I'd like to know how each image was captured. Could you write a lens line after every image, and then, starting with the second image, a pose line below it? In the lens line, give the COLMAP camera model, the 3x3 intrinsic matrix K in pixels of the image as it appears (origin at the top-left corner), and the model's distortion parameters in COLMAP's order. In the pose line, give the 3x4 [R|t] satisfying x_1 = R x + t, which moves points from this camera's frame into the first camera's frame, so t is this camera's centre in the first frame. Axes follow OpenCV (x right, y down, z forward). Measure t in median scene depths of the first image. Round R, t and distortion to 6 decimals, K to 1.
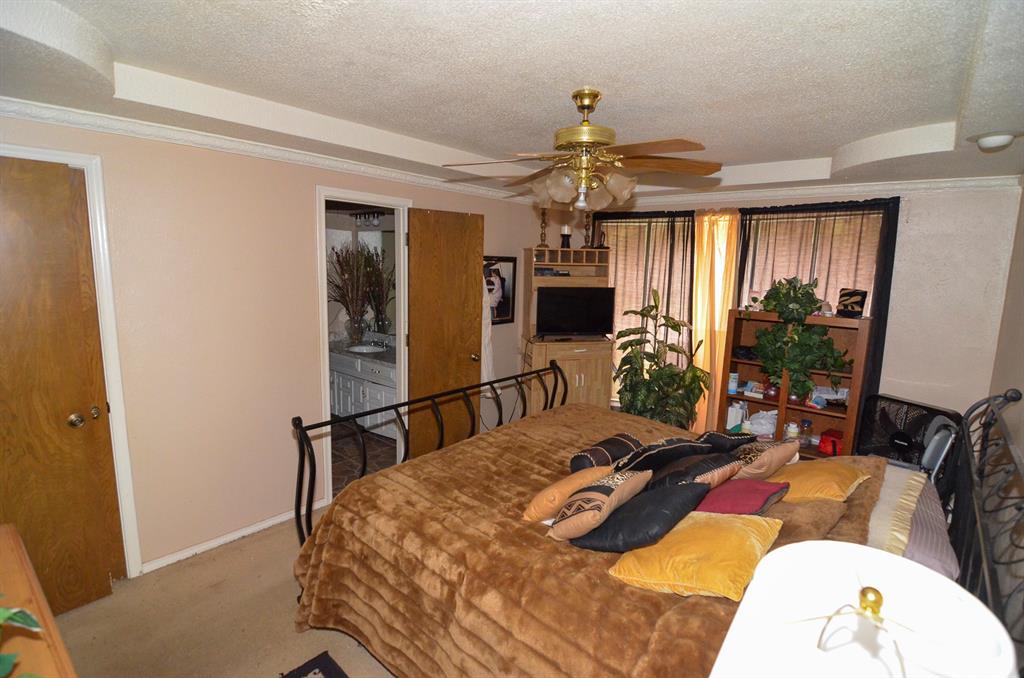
lens RADIAL K [[498.5, 0, 509.1], [0, 498.5, 333.0], [0, 0, 1]] dist [0.000167, -0.000161]
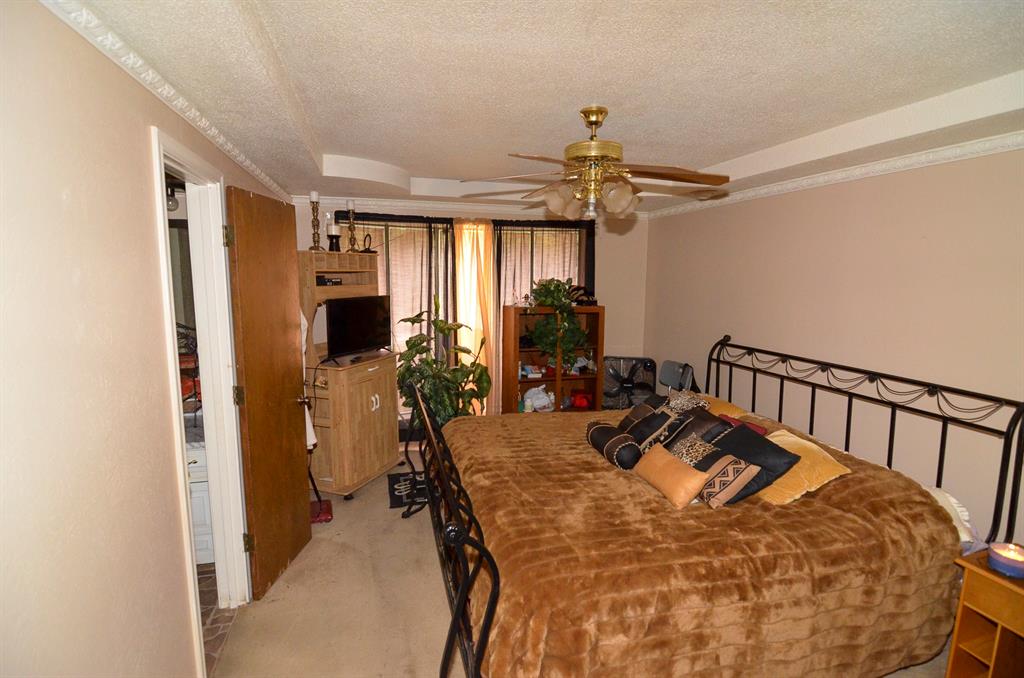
lens RADIAL K [[498.5, 0, 512.4], [0, 498.5, 343.4], [0, 0, 1]] dist [0.000167, -0.000161]
pose [[0.558791, -0.135438, 0.818174, -0.466534], [0.122345, 0.989242, 0.080197, -0.052440], [-0.820234, 0.055286, 0.569350, 0.309676]]
